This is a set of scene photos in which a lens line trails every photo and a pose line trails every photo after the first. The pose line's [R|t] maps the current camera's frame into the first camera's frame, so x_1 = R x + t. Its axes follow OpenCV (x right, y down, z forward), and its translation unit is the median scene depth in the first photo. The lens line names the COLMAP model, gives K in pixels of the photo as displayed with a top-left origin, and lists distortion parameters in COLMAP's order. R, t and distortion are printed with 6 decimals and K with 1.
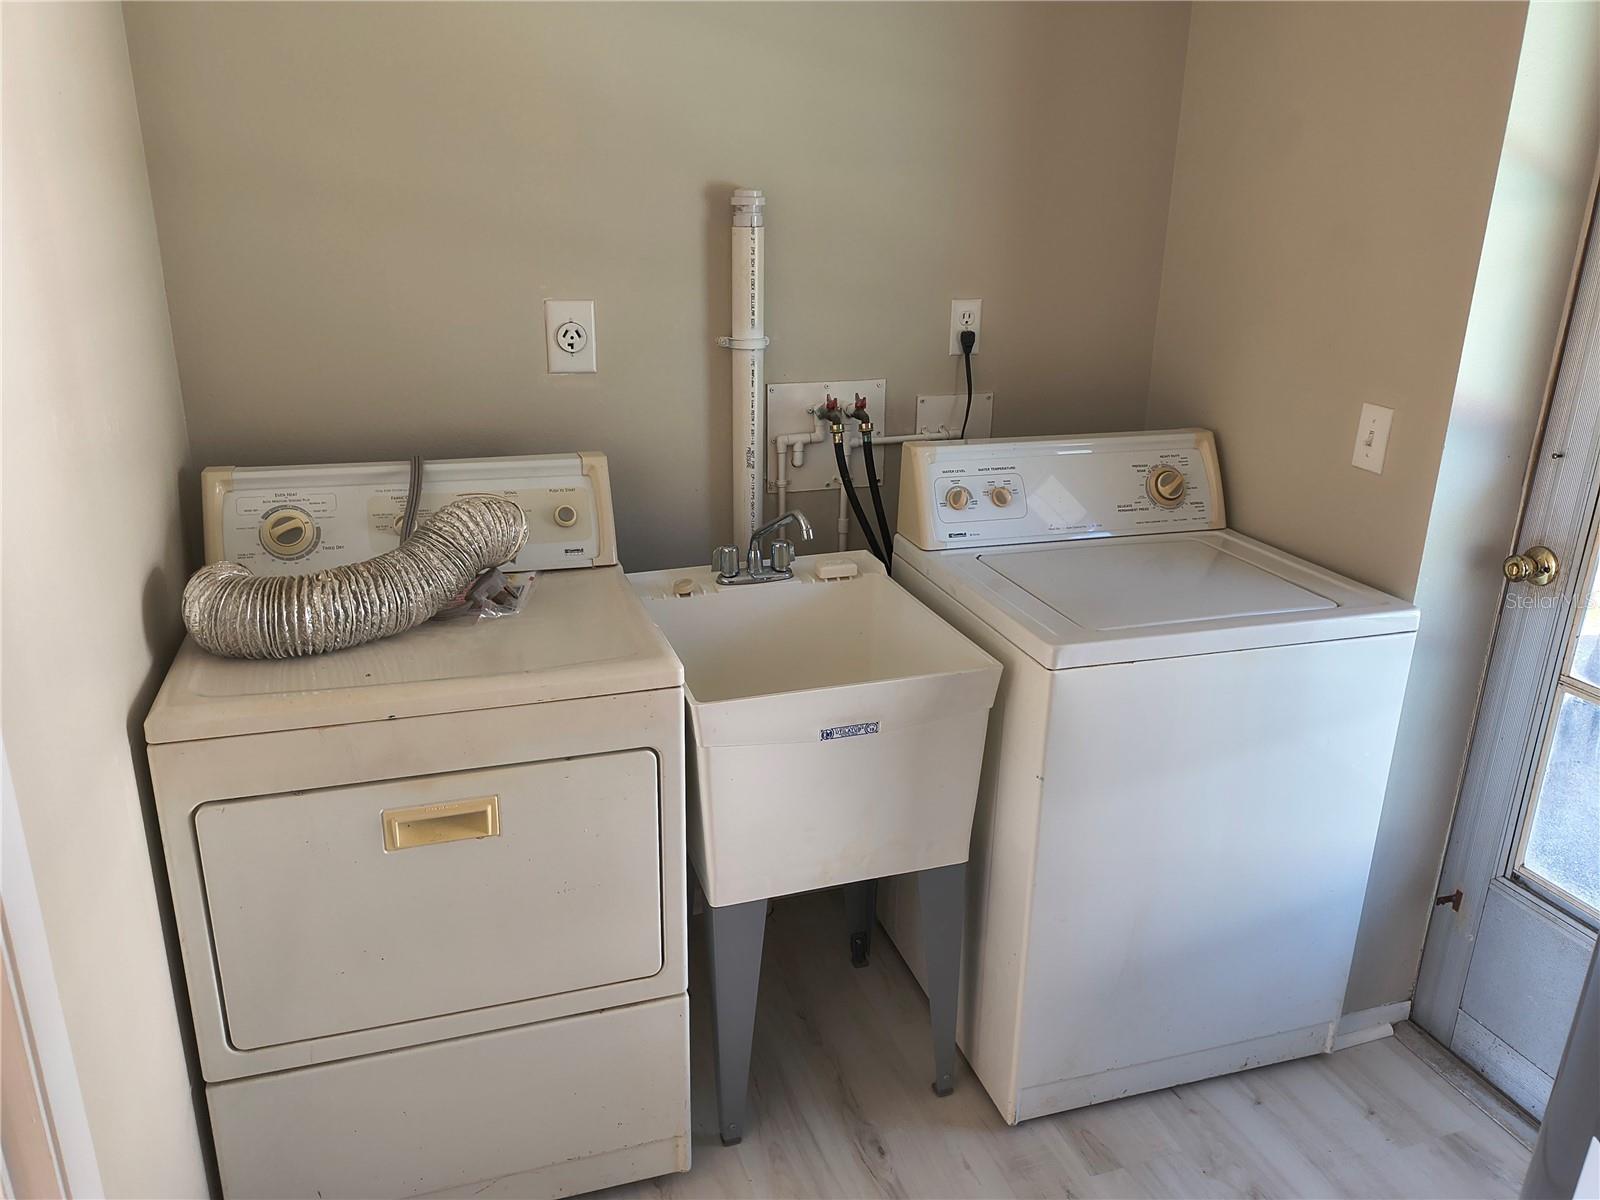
lens RADIAL K [[1172.4, 0, 790.7], [0, 1172.4, 582.4], [0, 0, 1]] dist [0.049916, -0.051942]
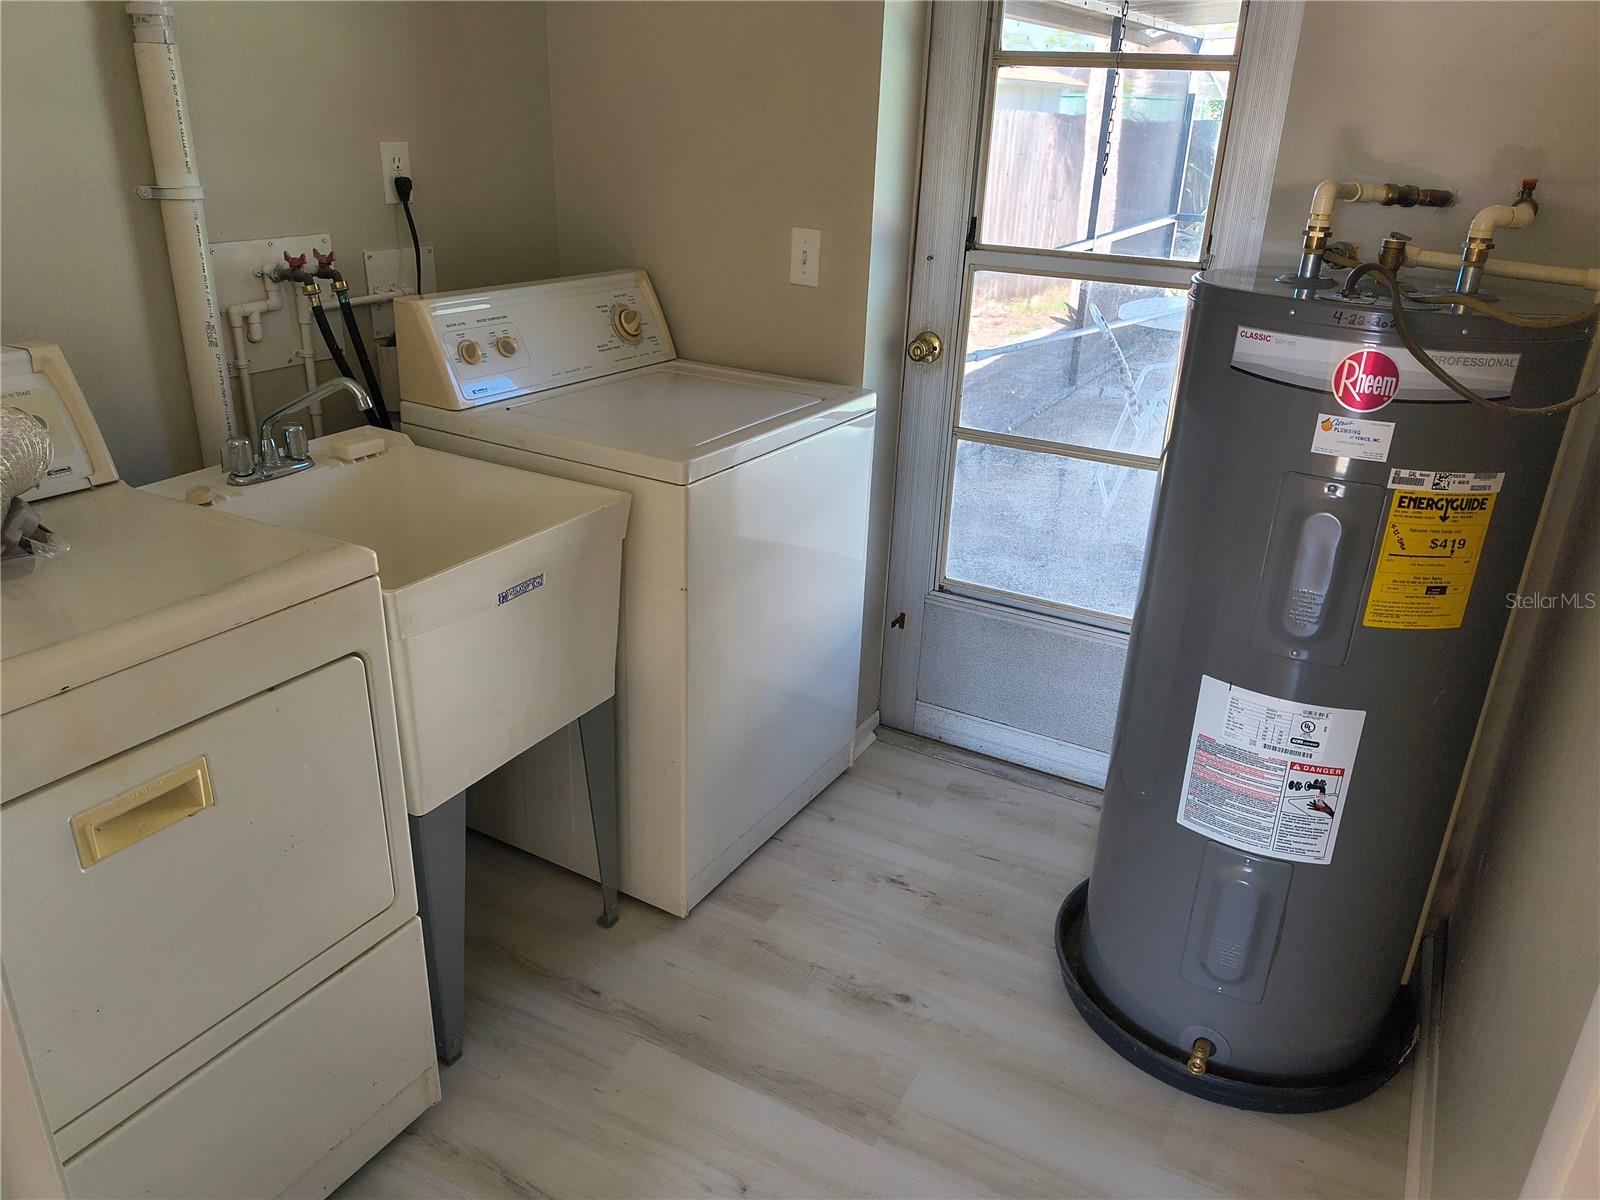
lens RADIAL K [[1172.4, 0, 811.4], [0, 1172.4, 583.0], [0, 0, 1]] dist [0.049916, -0.051942]
pose [[0.738424, -0.239340, 0.630434, -0.320027], [0.183790, 0.970932, 0.153335, 0.015378], [-0.648808, 0.002641, 0.760948, 0.096598]]
